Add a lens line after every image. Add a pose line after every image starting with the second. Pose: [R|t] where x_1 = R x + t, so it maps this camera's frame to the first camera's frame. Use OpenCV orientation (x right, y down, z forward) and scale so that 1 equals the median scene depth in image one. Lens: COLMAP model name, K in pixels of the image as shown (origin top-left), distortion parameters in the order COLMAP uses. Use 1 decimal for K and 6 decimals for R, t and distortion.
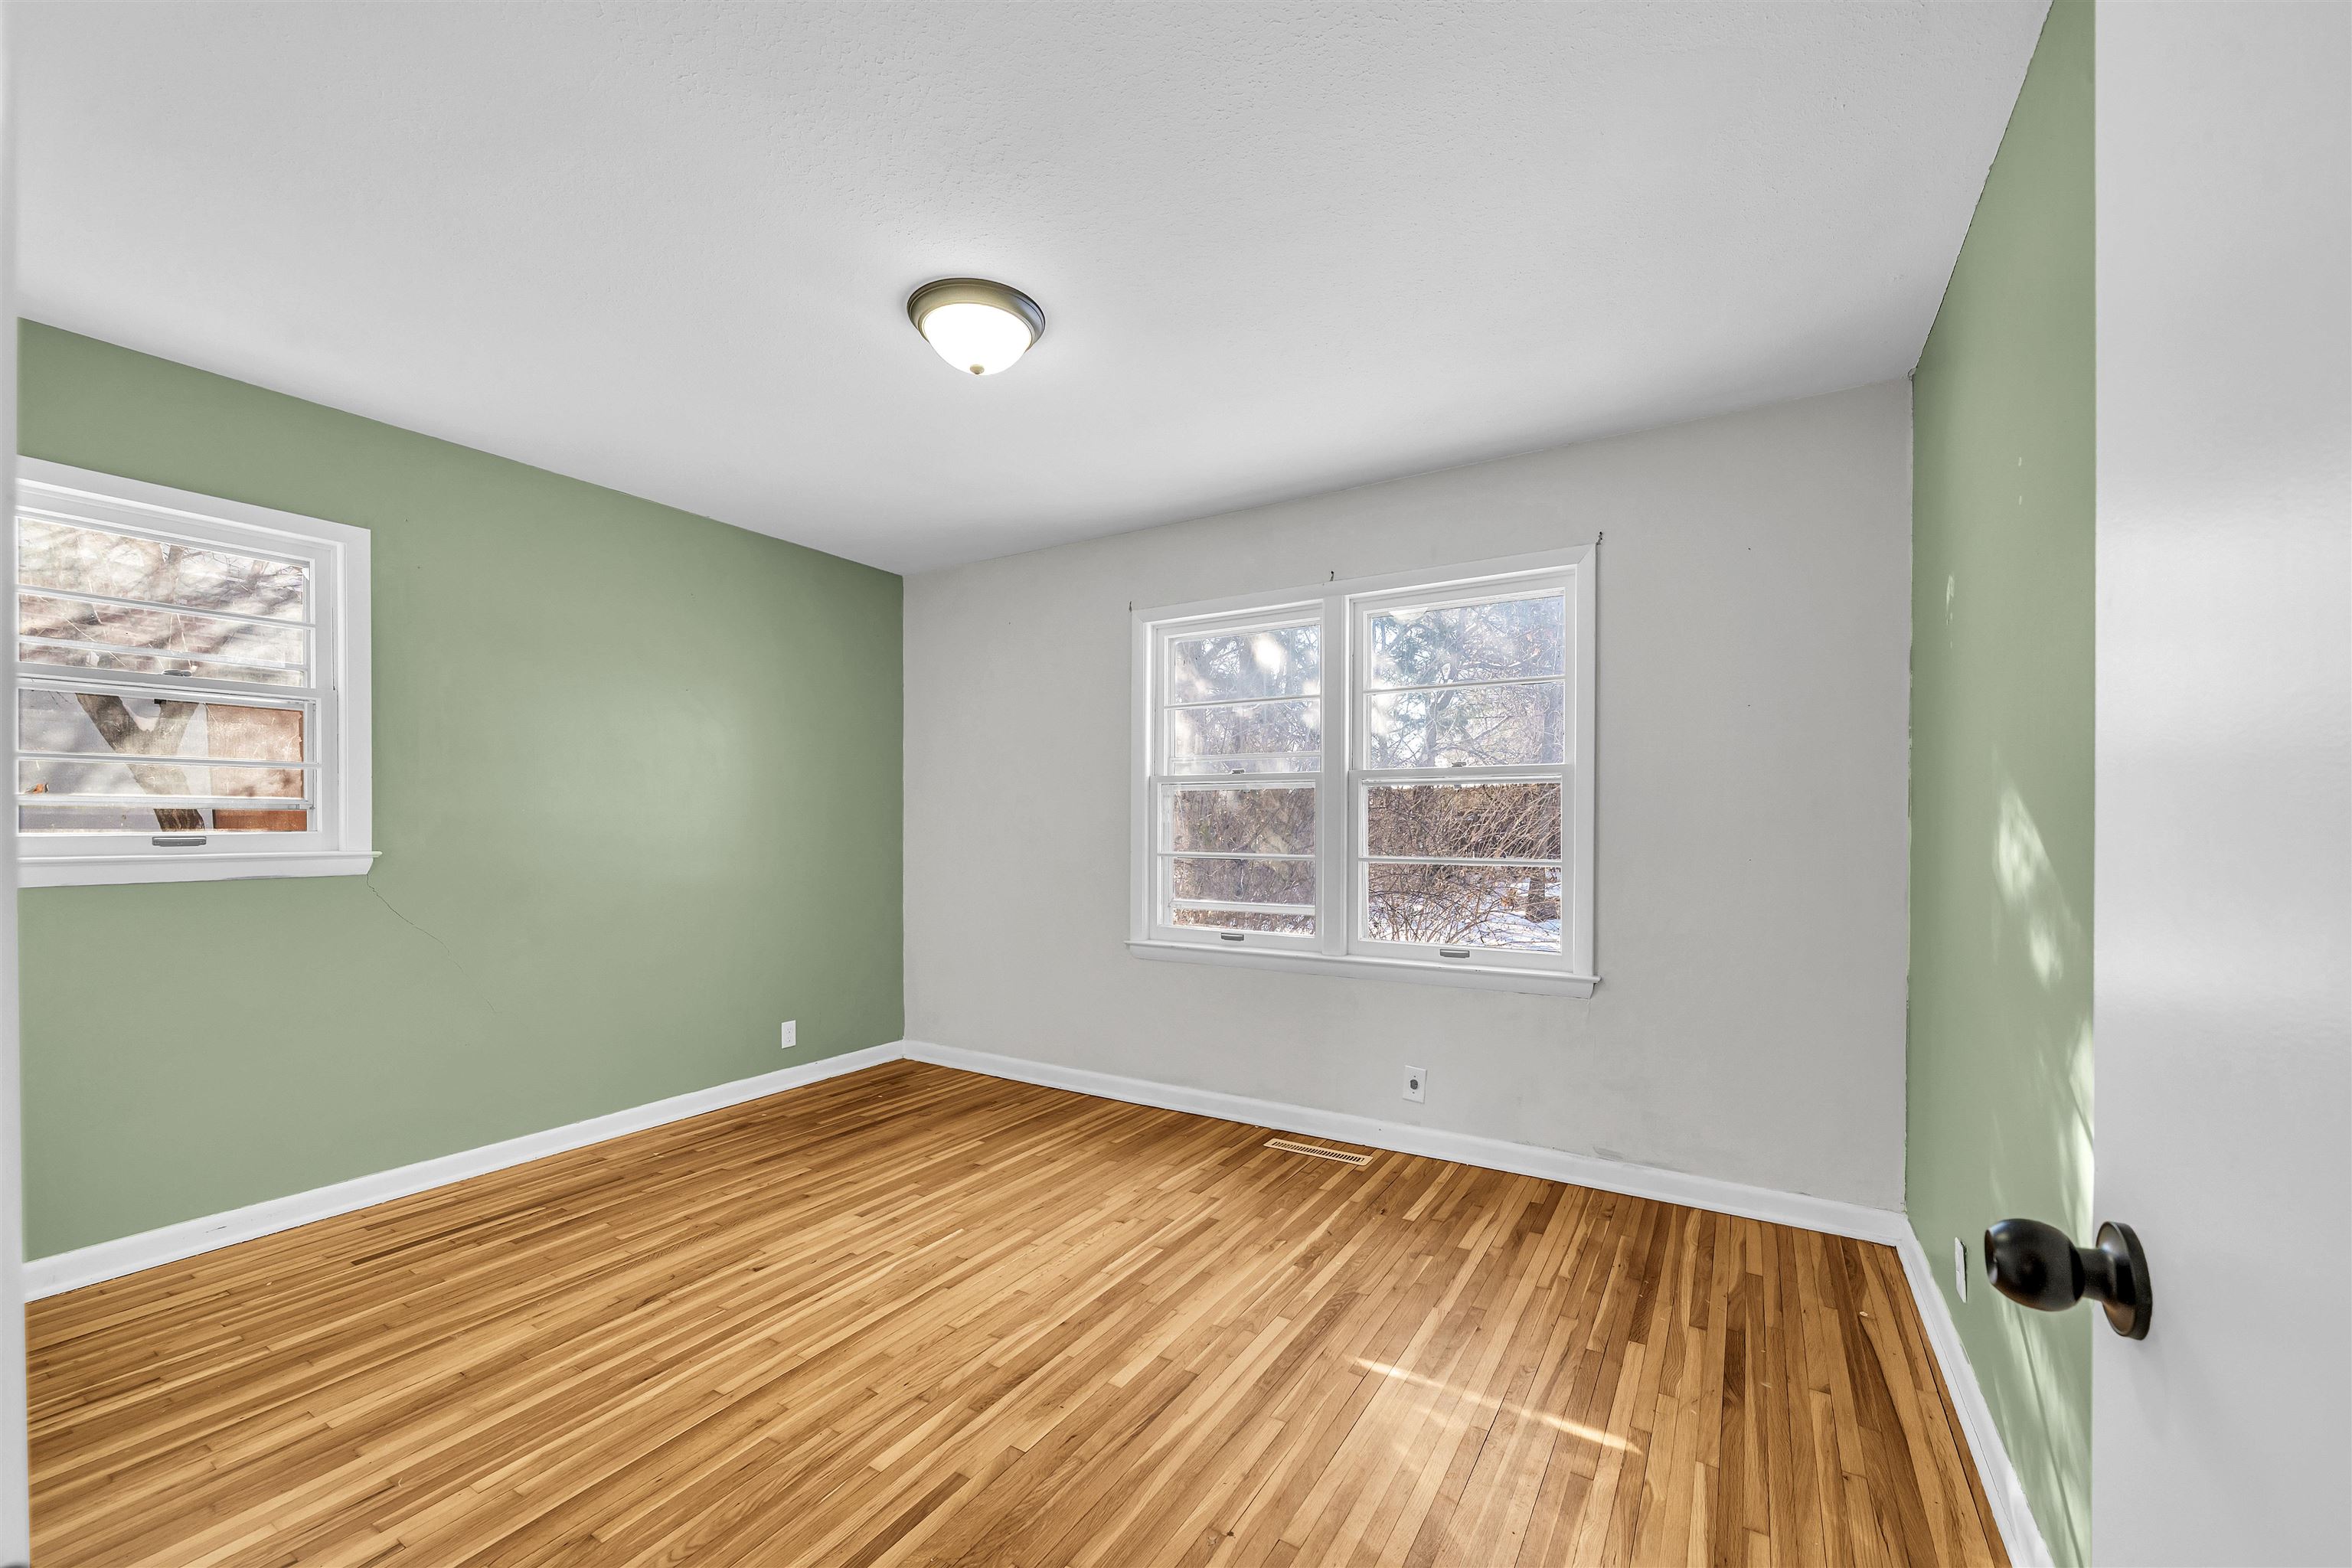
lens RADIAL K [[918.4, 0, 1173.4], [0, 918.4, 810.6], [0, 0, 1]] dist [-0.000588, -0.000127]
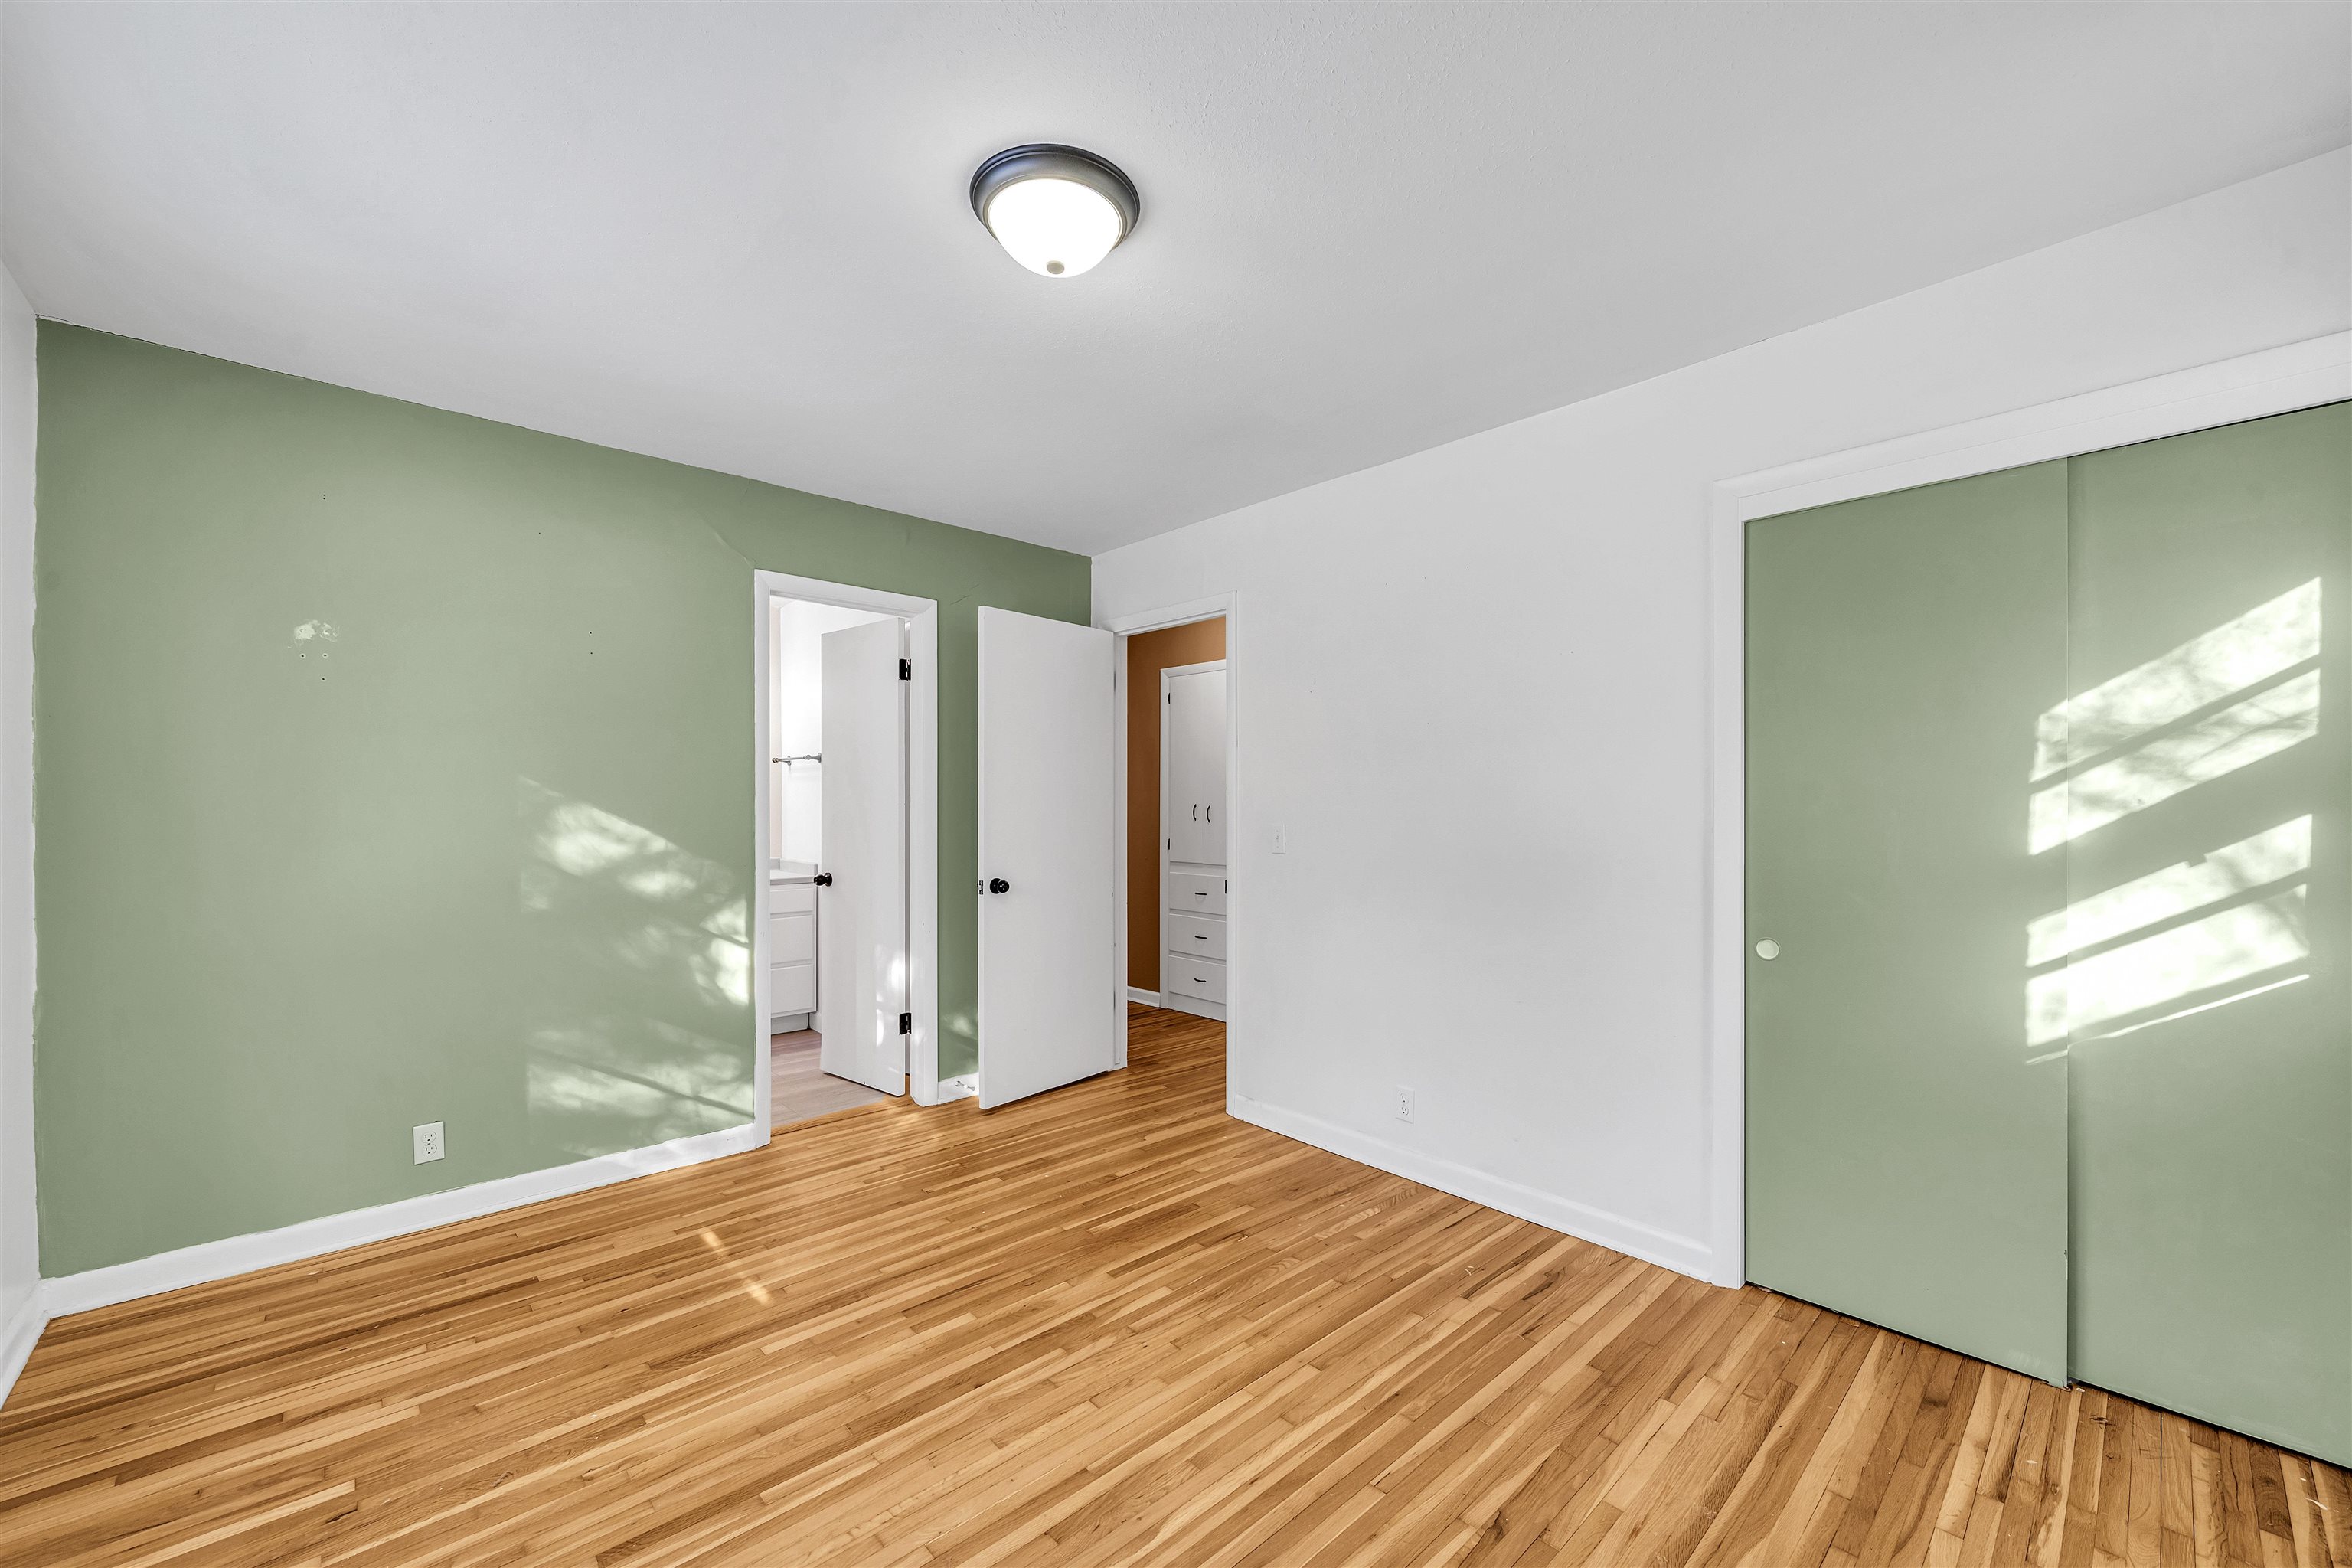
lens RADIAL K [[918.4, 0, 1173.4], [0, 918.4, 810.6], [0, 0, 1]] dist [-0.000588, -0.000127]
pose [[-0.962737, 0.000120, 0.270438, -0.602585], [-0.001400, 0.999984, -0.005428, -0.002781], [-0.270434, -0.005604, -0.962722, 1.993150]]
